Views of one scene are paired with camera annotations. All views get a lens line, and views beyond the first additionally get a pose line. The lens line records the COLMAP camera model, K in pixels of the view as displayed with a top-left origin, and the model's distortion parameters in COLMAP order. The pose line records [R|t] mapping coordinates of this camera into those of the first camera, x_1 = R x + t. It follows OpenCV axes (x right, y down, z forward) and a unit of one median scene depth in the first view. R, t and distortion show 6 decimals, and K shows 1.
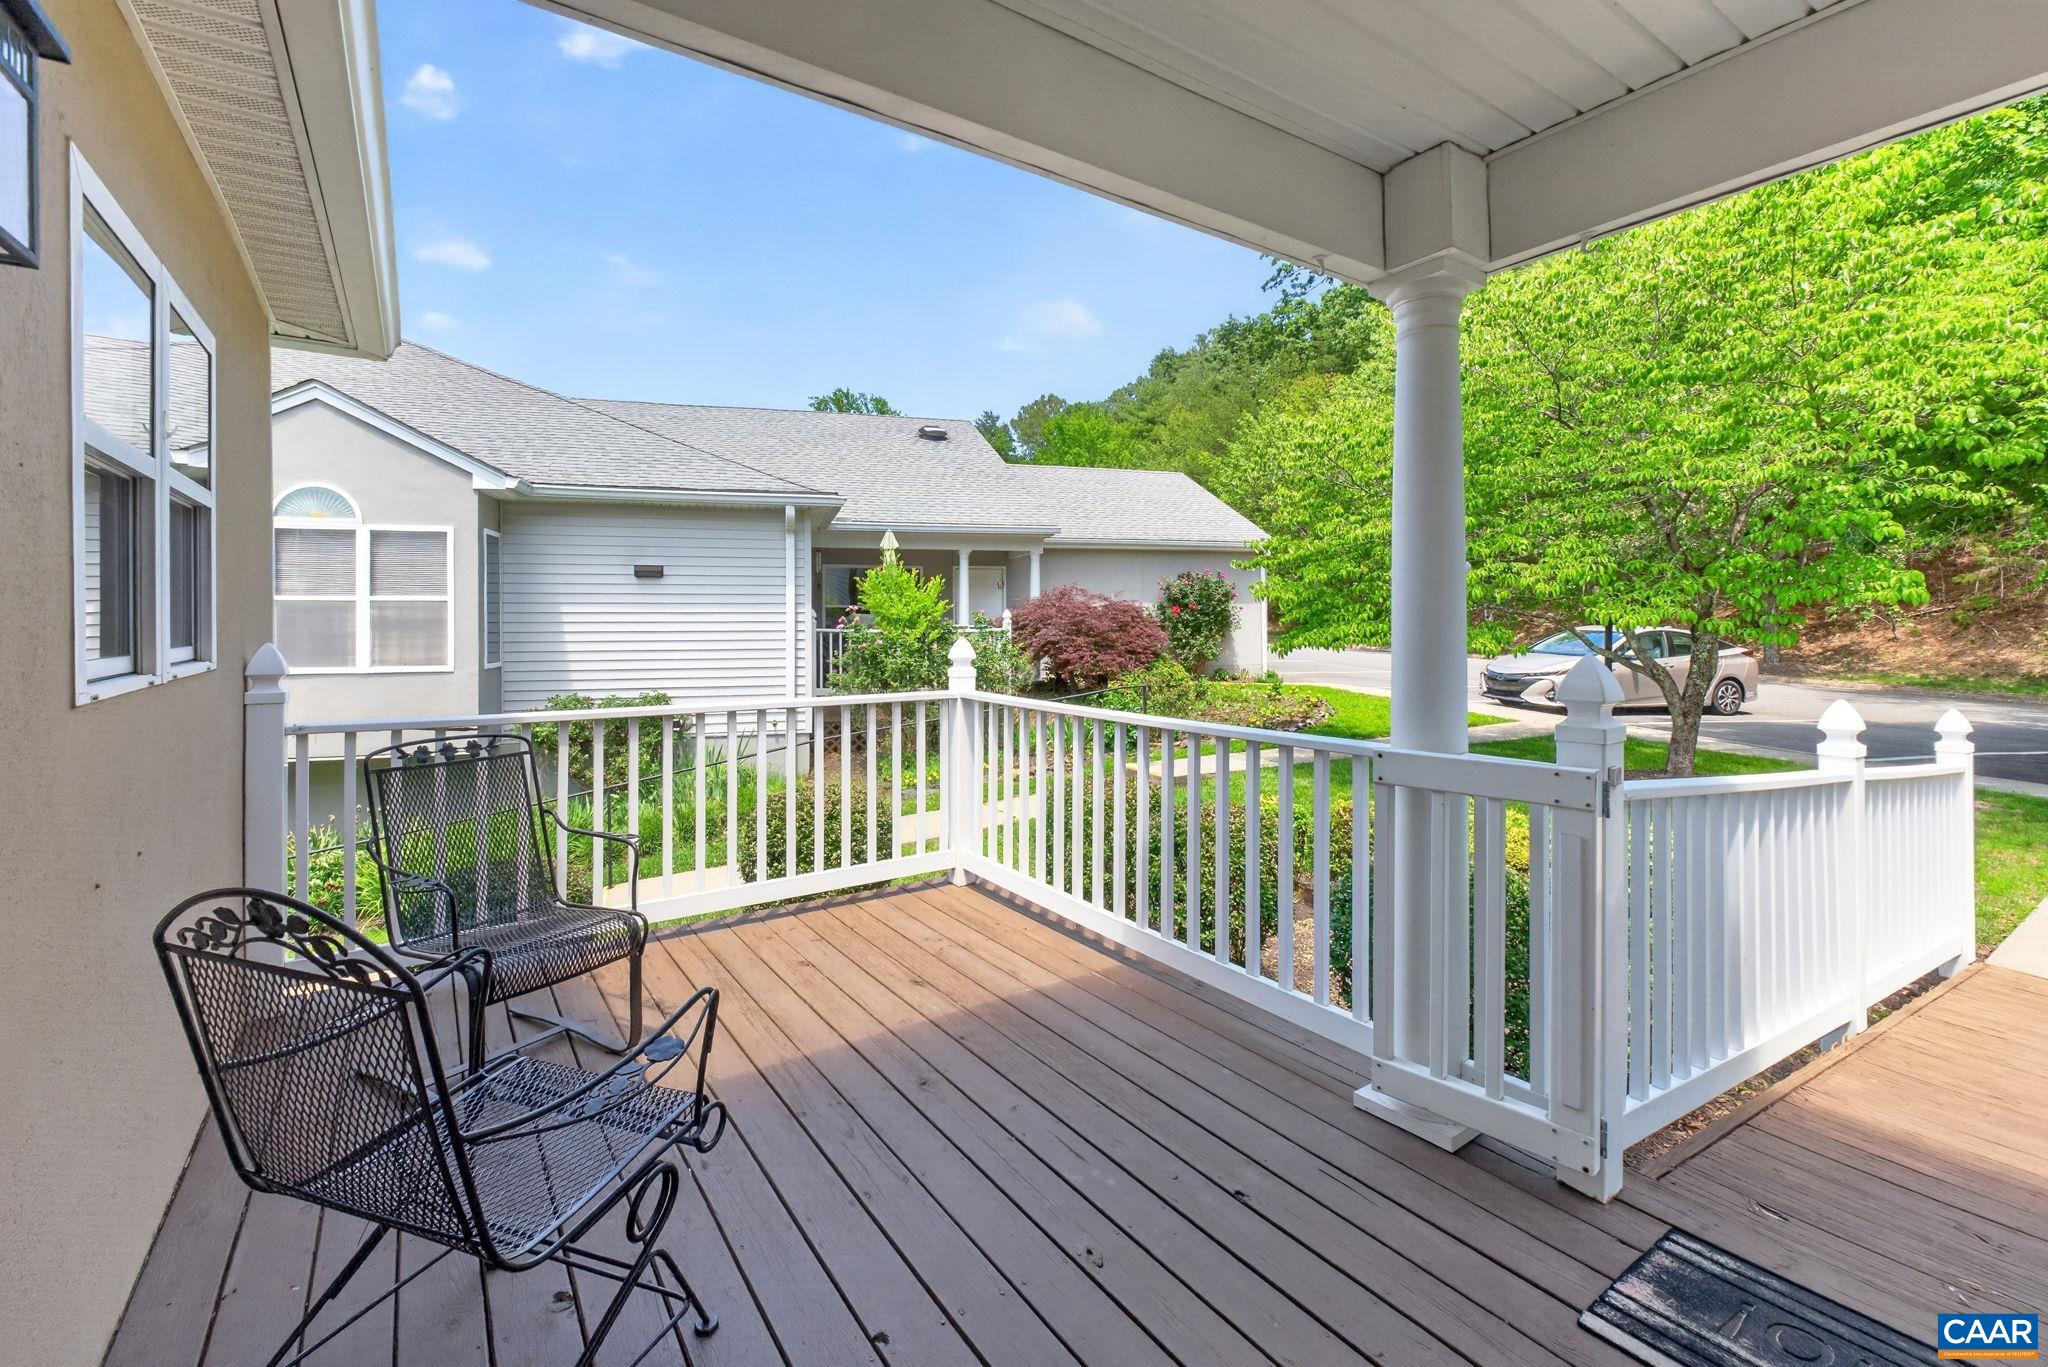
lens RADIAL K [[868.1, 0, 1018.0], [0, 868.1, 632.9], [0, 0, 1]] dist [-0.001741, -0.000869]
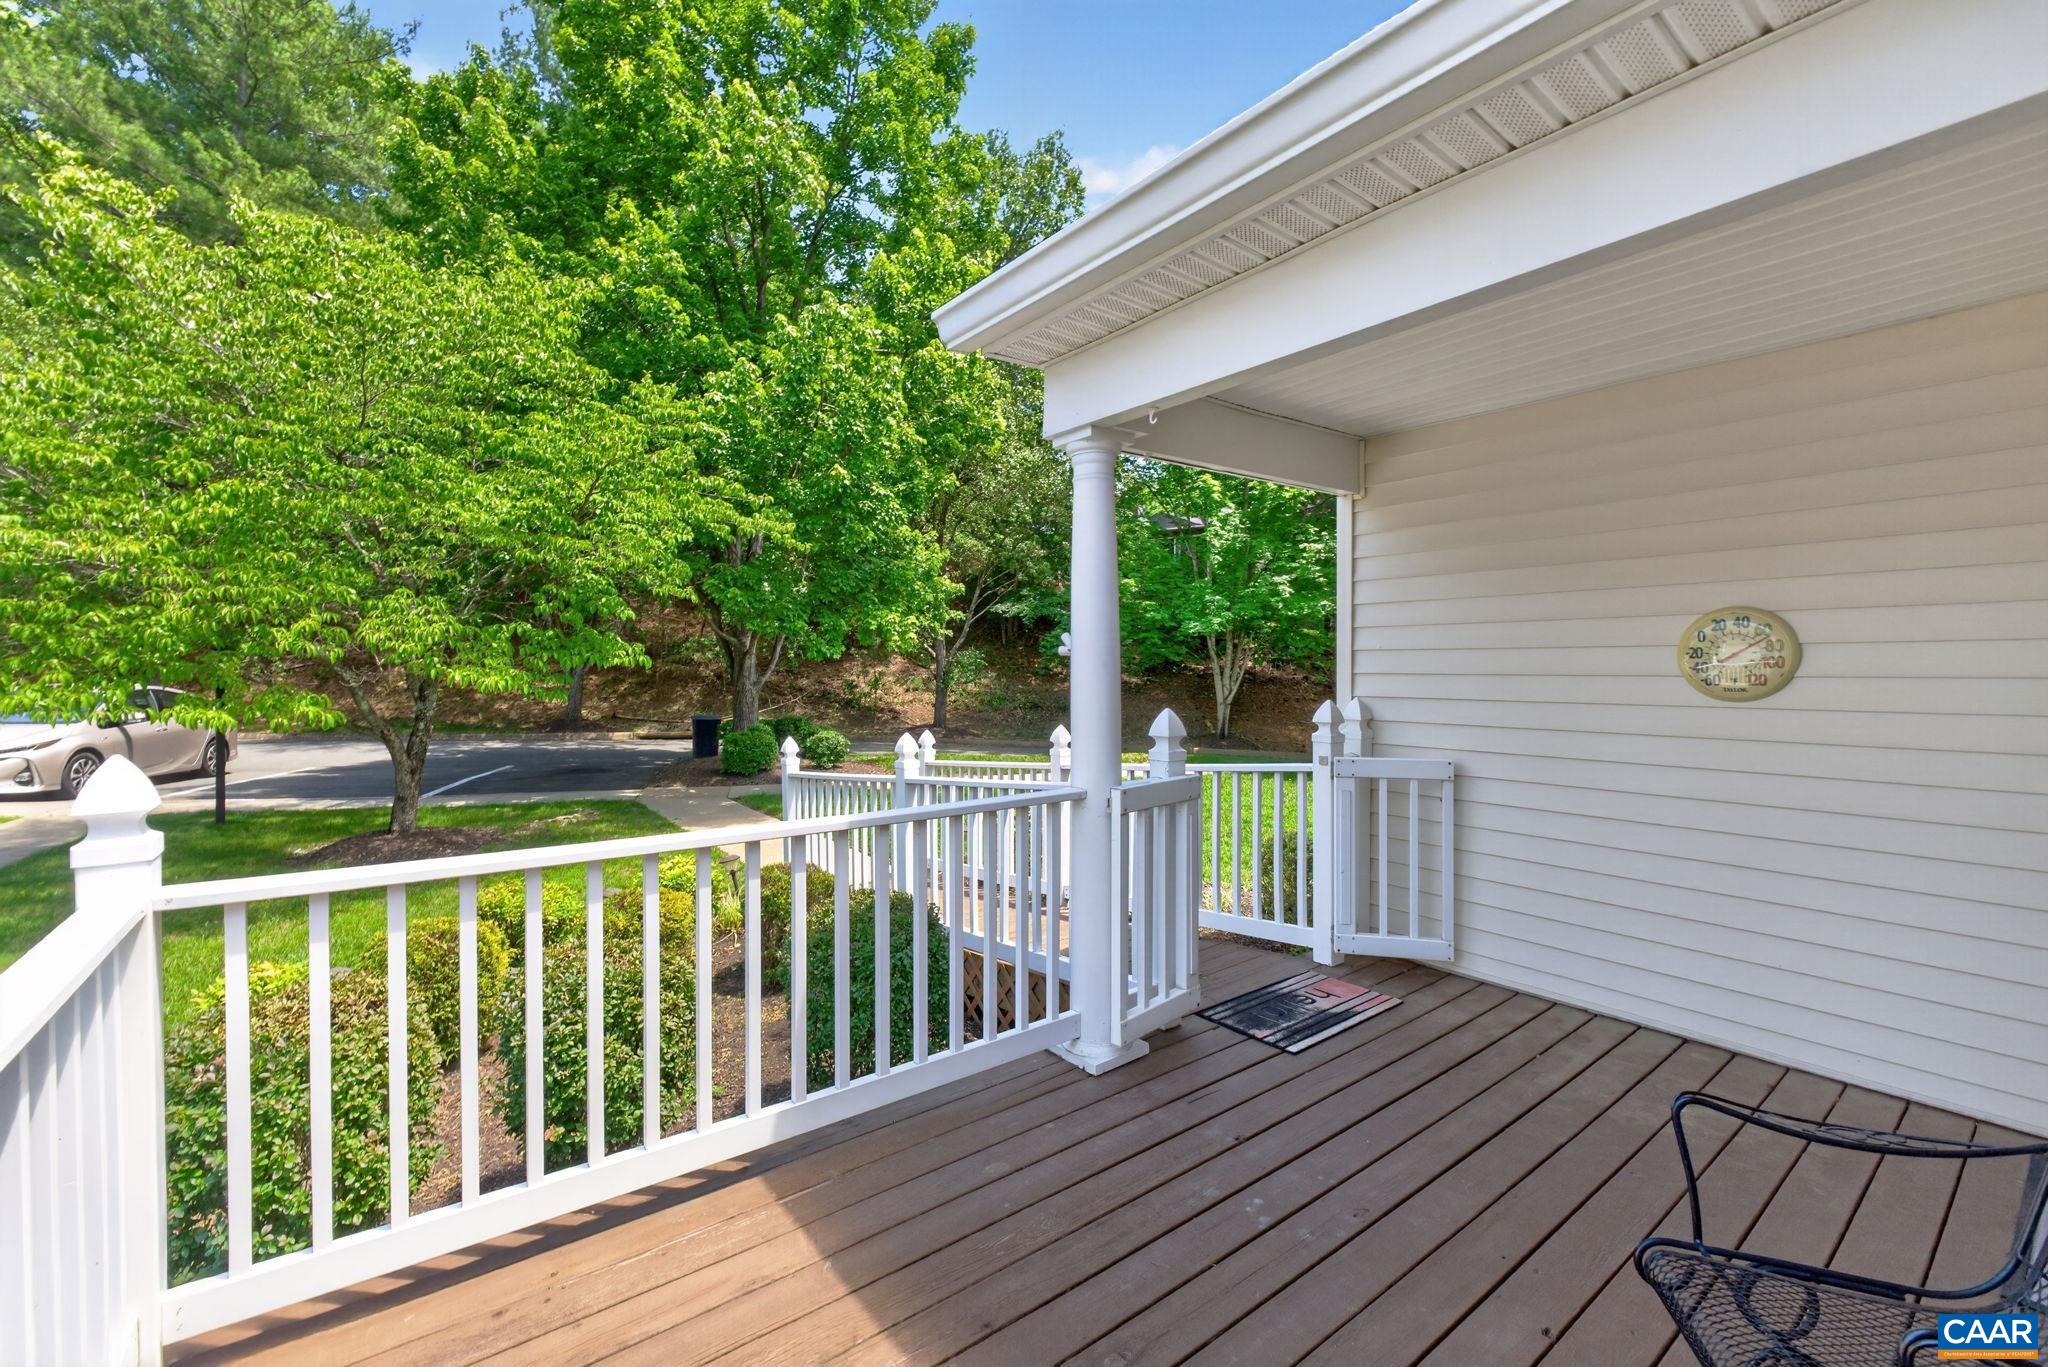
lens RADIAL K [[865.7, 0, 1020.1], [0, 865.7, 648.7], [0, 0, 1]] dist [-0.001038, -0.000764]
pose [[-0.062972, 0.032304, 0.997492, -0.638971], [0.010456, 0.999443, -0.031707, -0.016525], [-0.997961, 0.008433, -0.063275, 0.891010]]
